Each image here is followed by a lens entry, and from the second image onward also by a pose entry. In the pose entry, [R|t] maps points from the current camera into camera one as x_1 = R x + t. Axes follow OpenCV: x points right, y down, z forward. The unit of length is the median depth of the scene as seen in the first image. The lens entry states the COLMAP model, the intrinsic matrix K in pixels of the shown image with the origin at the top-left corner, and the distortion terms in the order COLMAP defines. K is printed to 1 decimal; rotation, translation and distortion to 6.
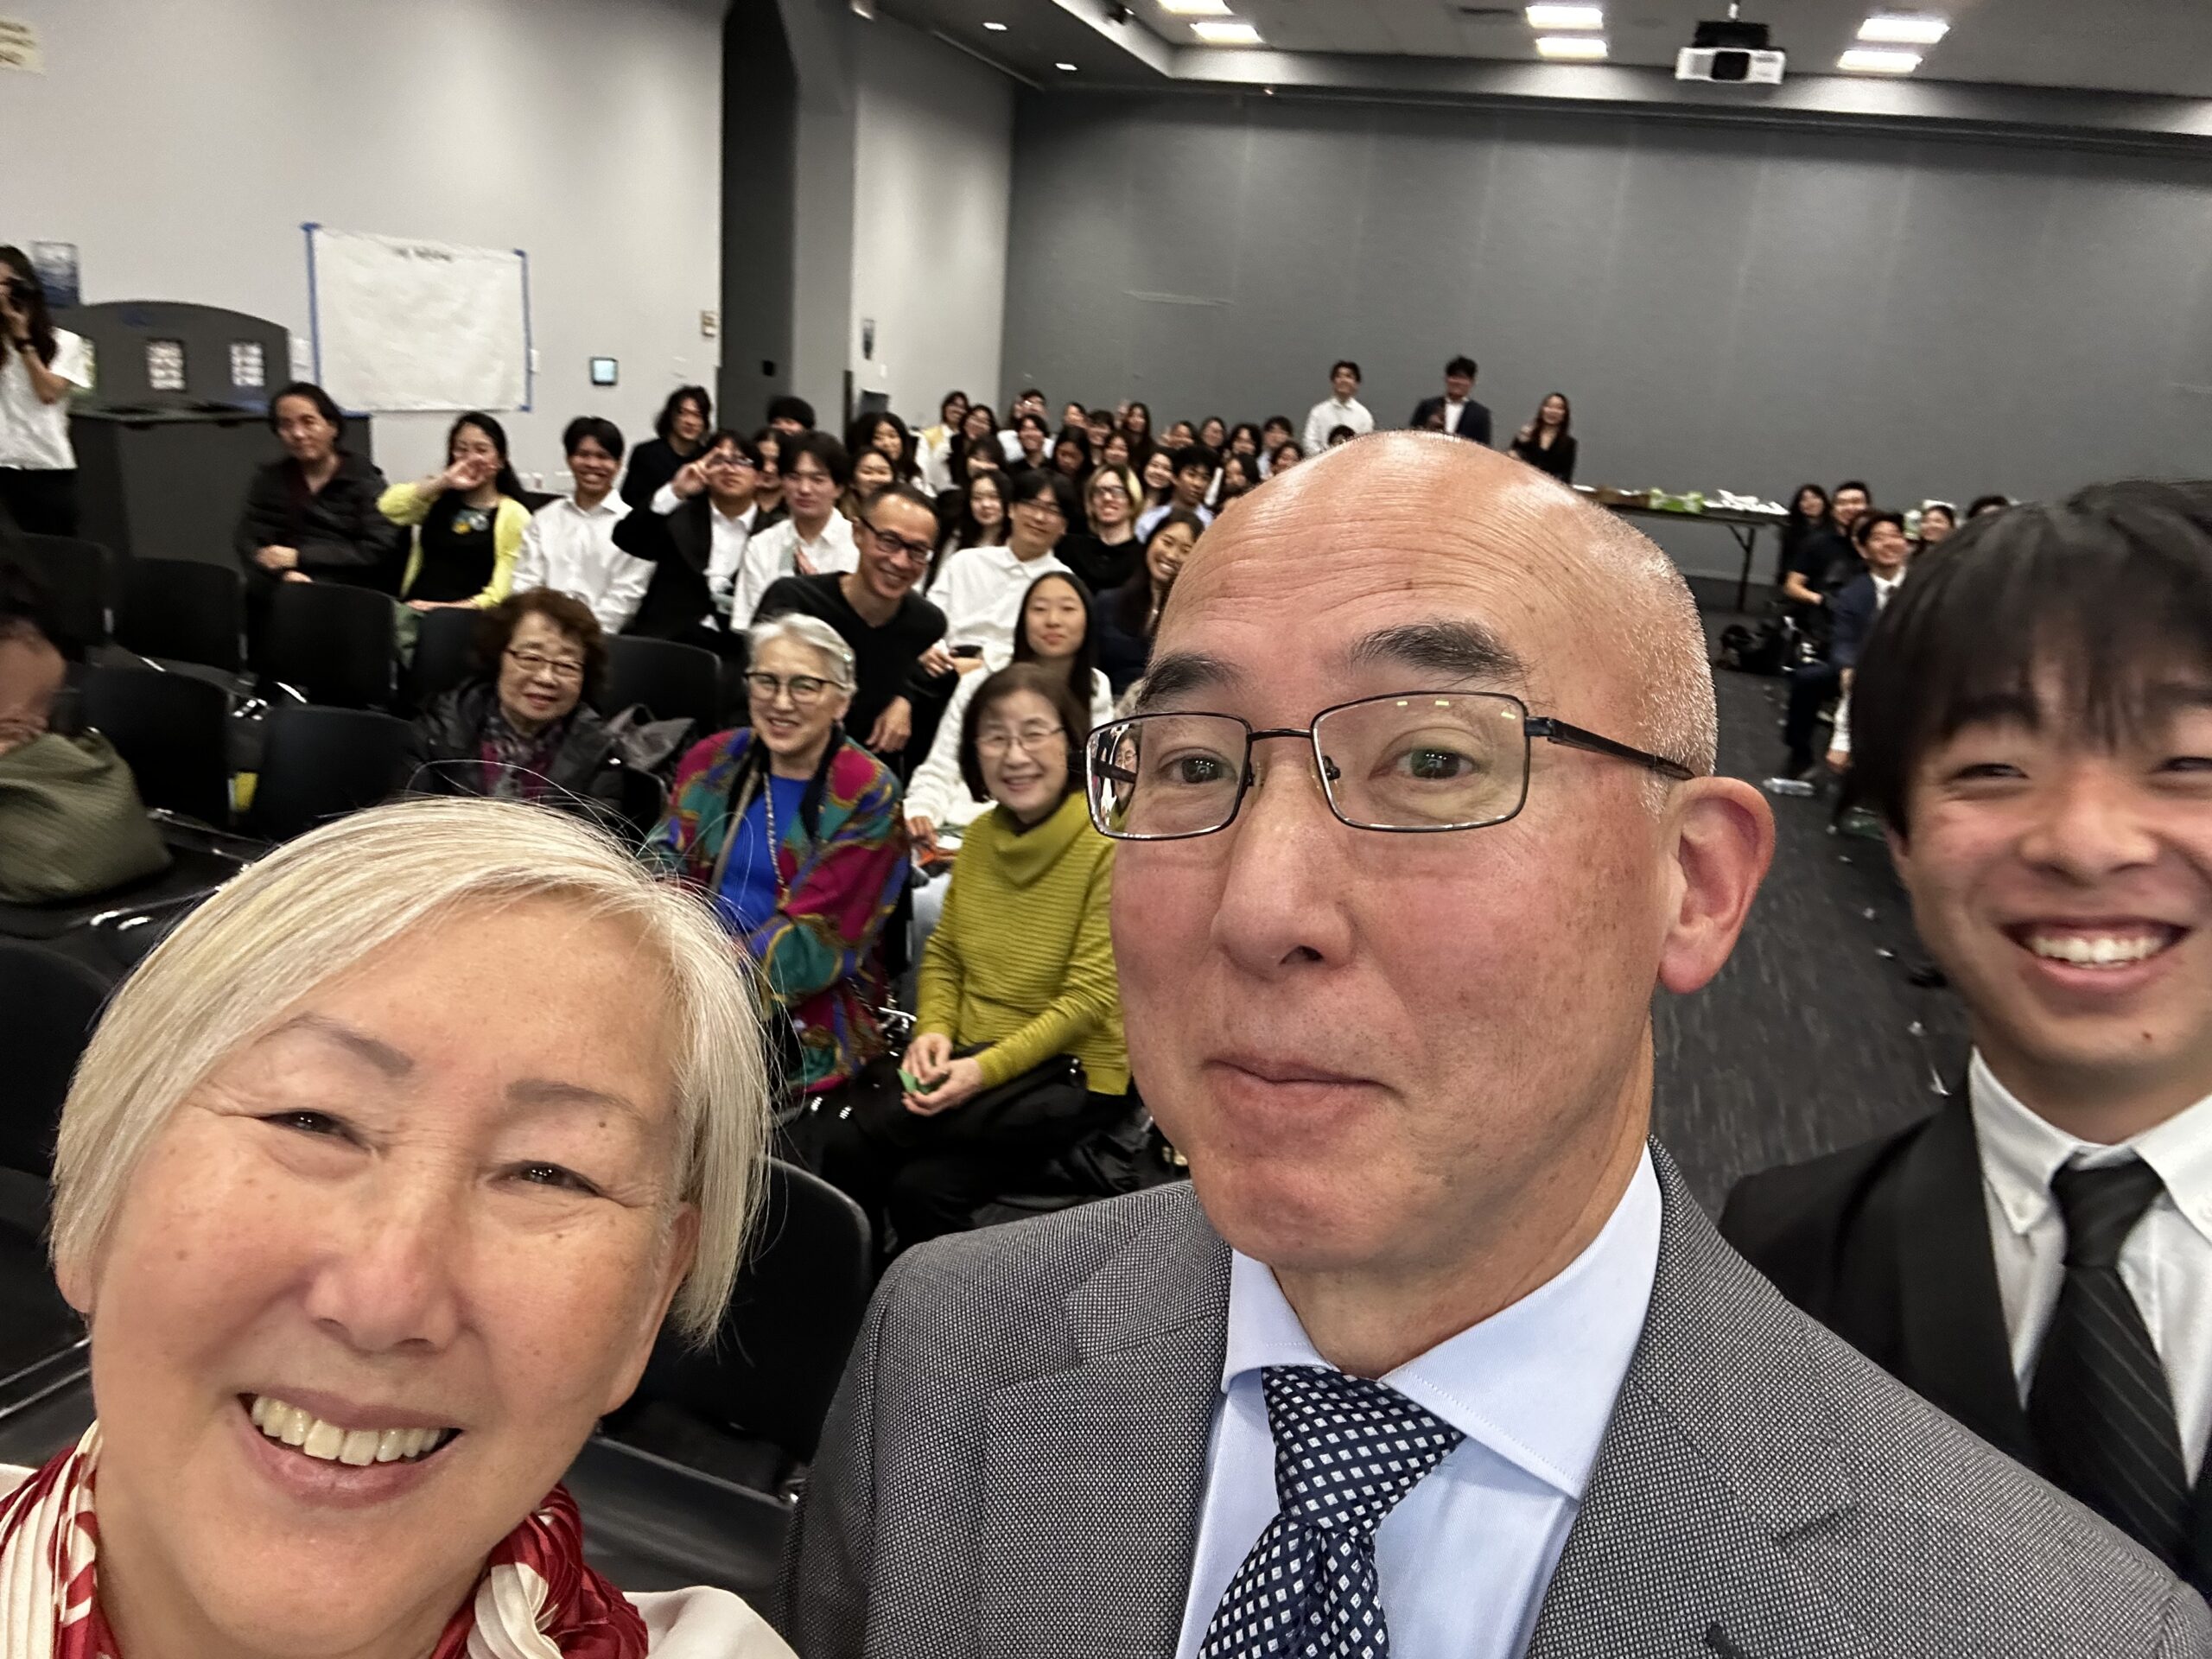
lens RADIAL K [[1530.2, 0, 1106.0], [0, 1530.2, 829.5], [0, 0, 1]] dist [0.034364, -0.001975]
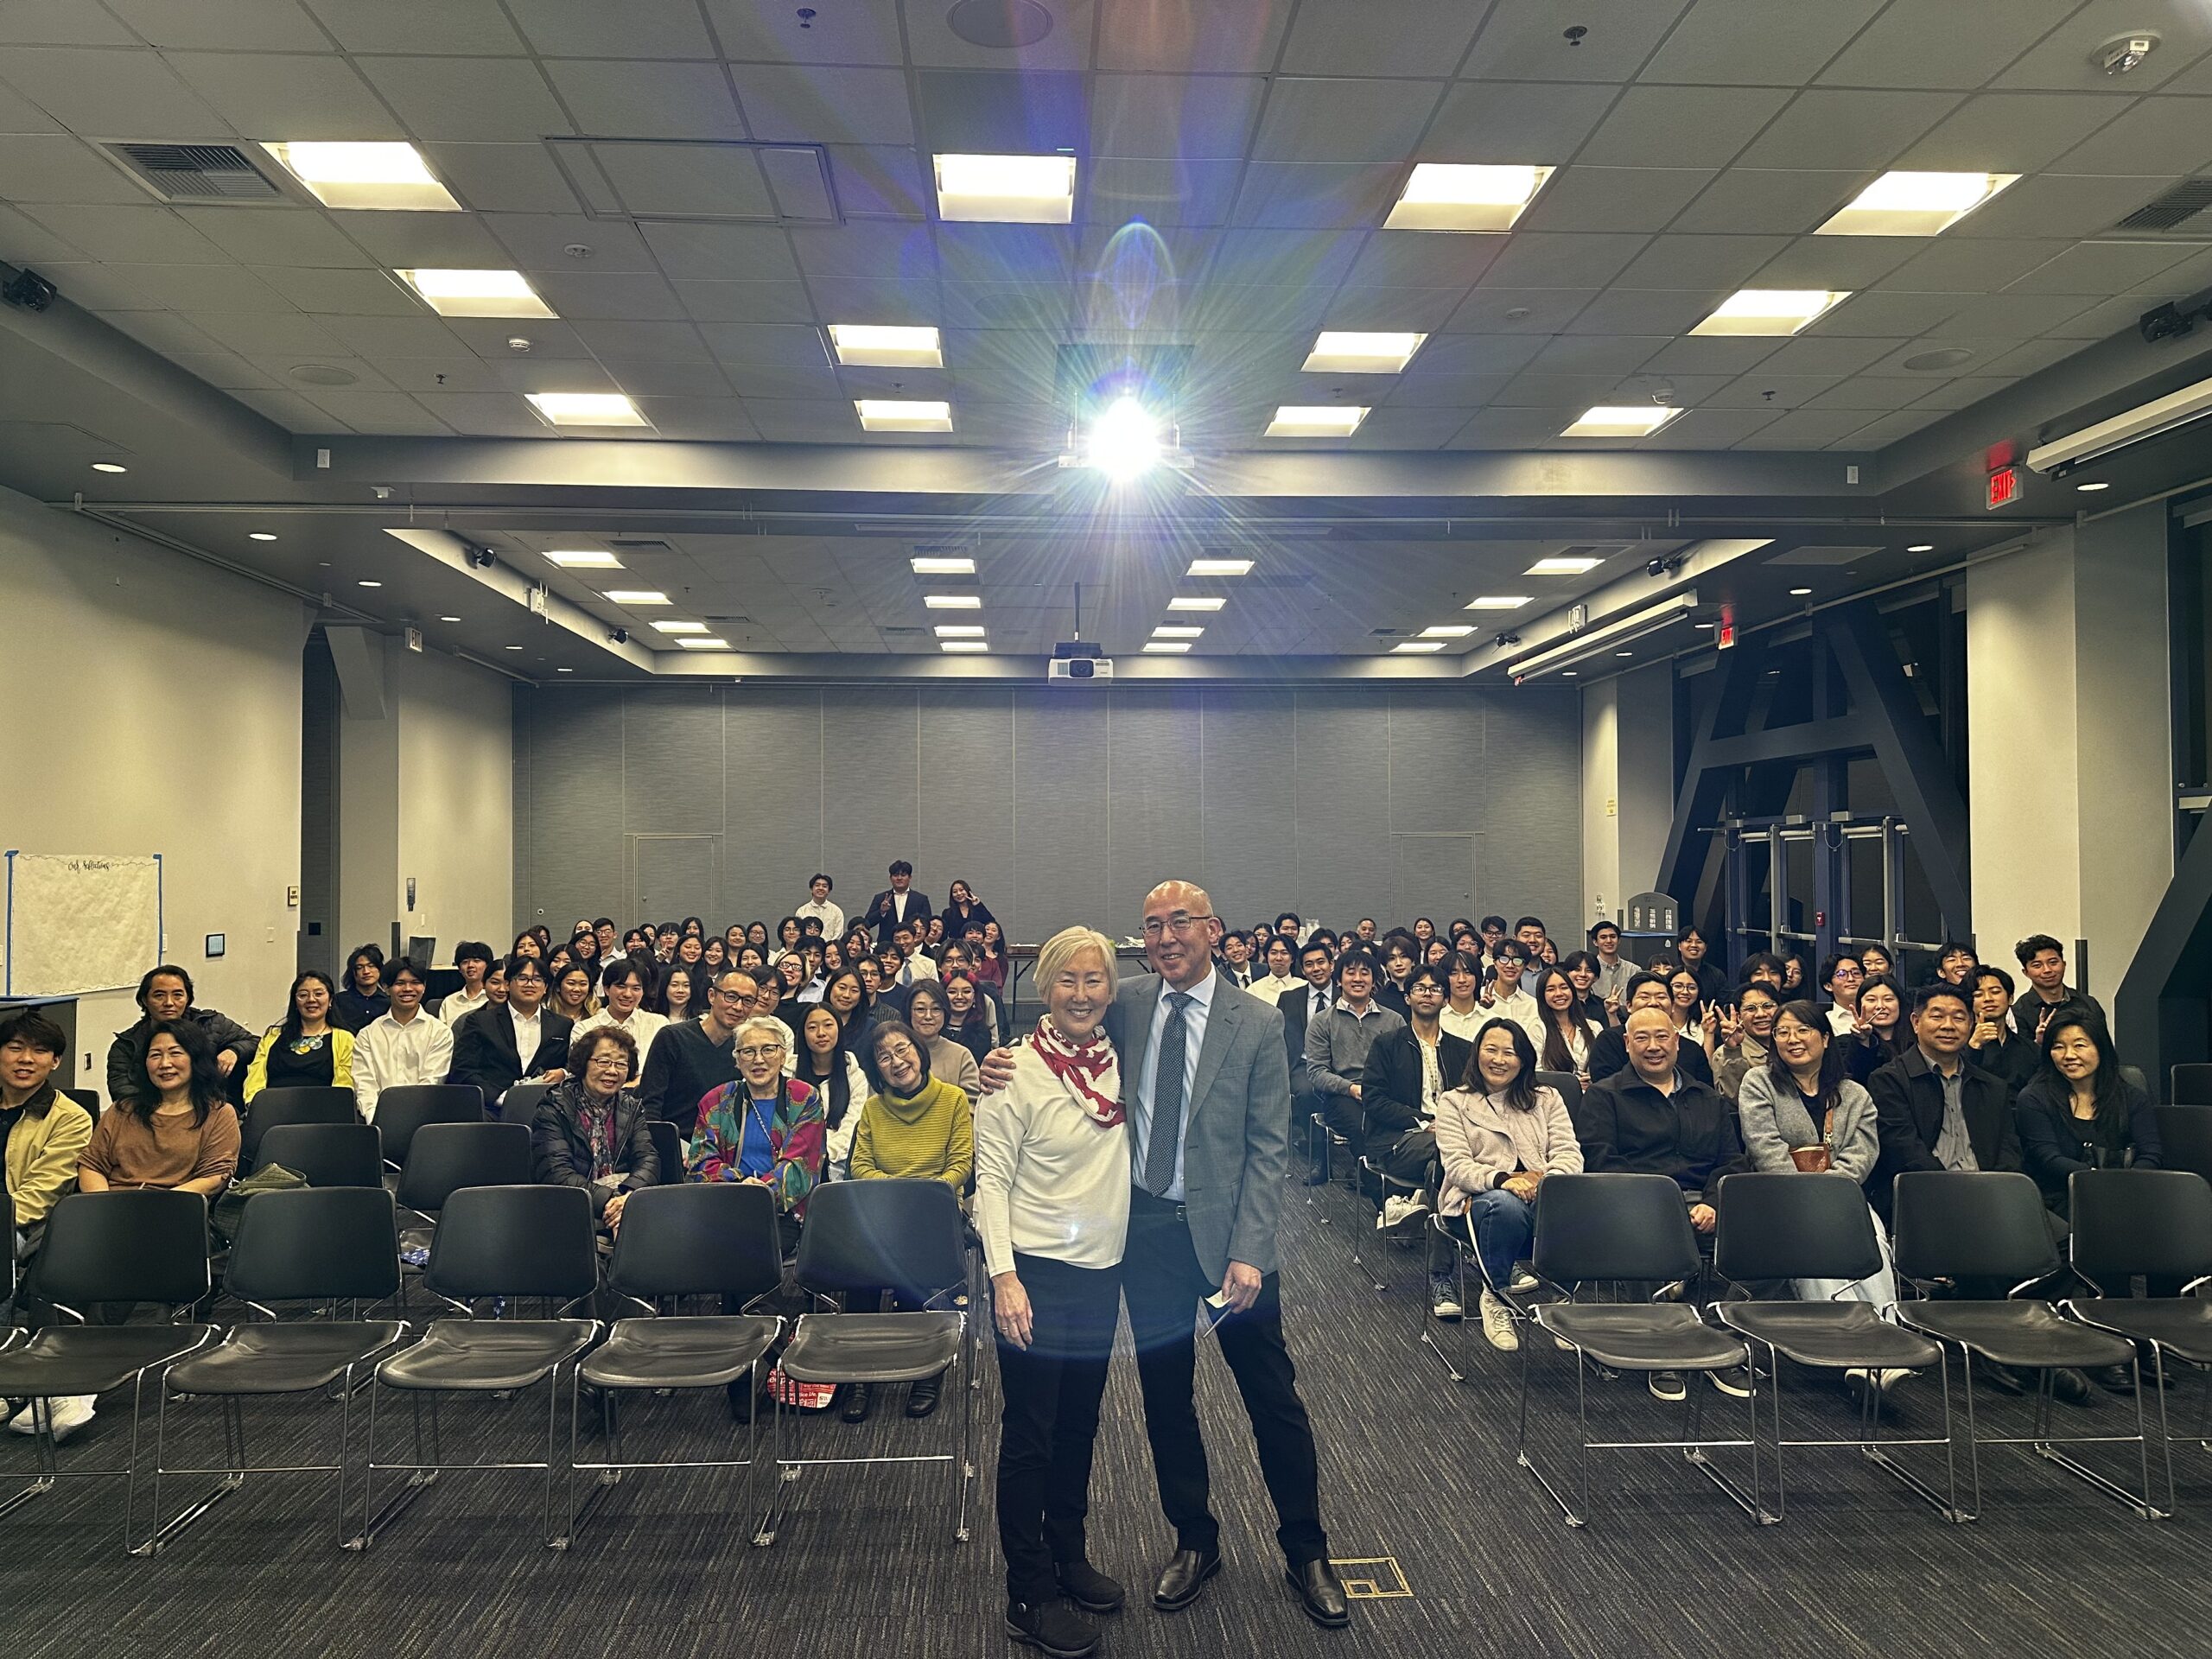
lens RADIAL K [[1530.2, 0, 1106.0], [0, 1530.2, 829.5], [0, 0, 1]] dist [0.034364, -0.001975]
pose [[0.924908, -0.088048, 0.369855, -0.153264], [0.200080, 0.939930, -0.276586, 0.084416], [-0.323285, 0.329817, 0.886965, -0.308178]]
